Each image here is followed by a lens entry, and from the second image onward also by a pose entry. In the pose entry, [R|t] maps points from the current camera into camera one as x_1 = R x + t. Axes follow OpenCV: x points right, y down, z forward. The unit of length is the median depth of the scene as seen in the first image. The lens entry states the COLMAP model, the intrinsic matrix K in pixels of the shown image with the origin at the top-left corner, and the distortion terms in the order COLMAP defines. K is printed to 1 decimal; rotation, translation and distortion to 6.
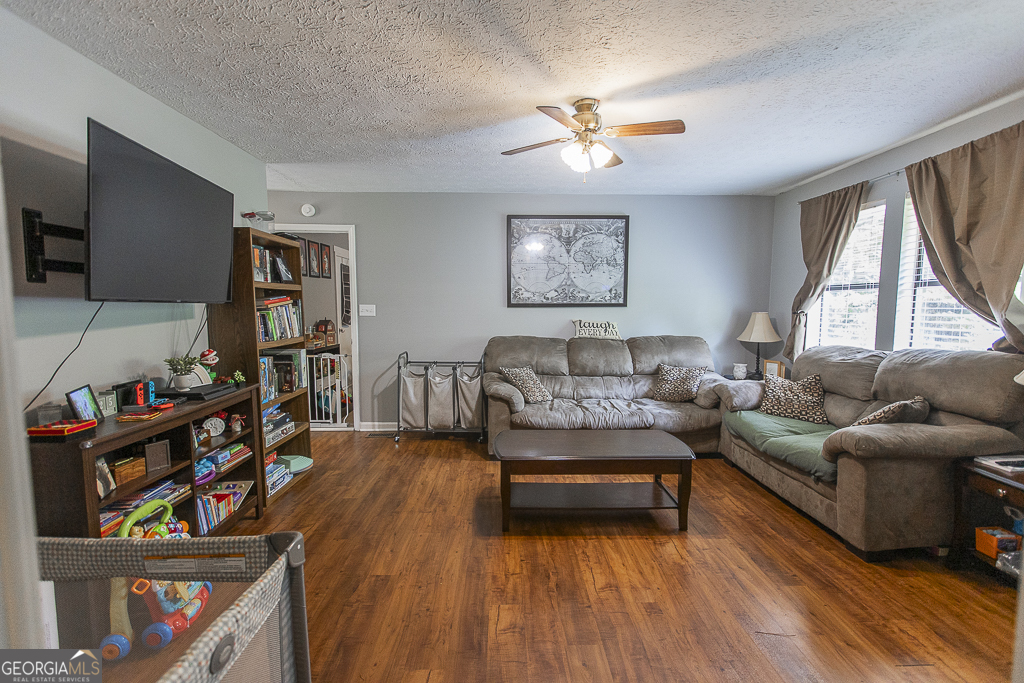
lens RADIAL K [[445.2, 0, 506.5], [0, 445.2, 340.6], [0, 0, 1]] dist [0.001803, -0.001221]
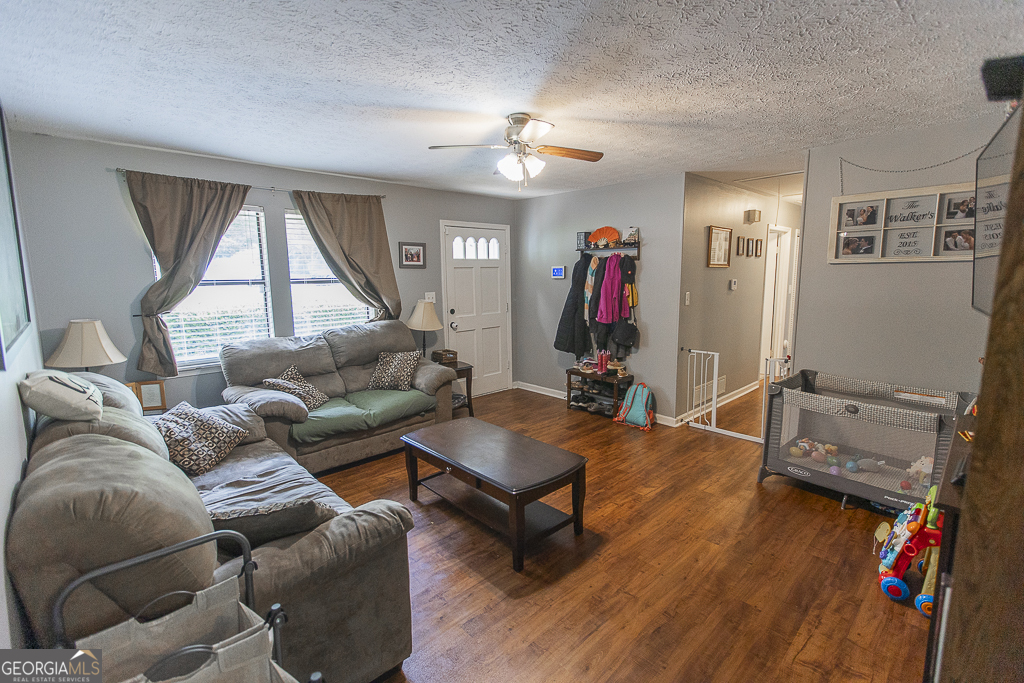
lens RADIAL K [[445.2, 0, 506.5], [0, 445.2, 340.6], [0, 0, 1]] dist [0.001803, -0.001221]
pose [[-0.658220, -0.112134, 0.744428, -0.465867], [0.066998, 0.976195, 0.206285, -0.174118], [-0.749839, 0.185656, -0.635038, 1.304728]]
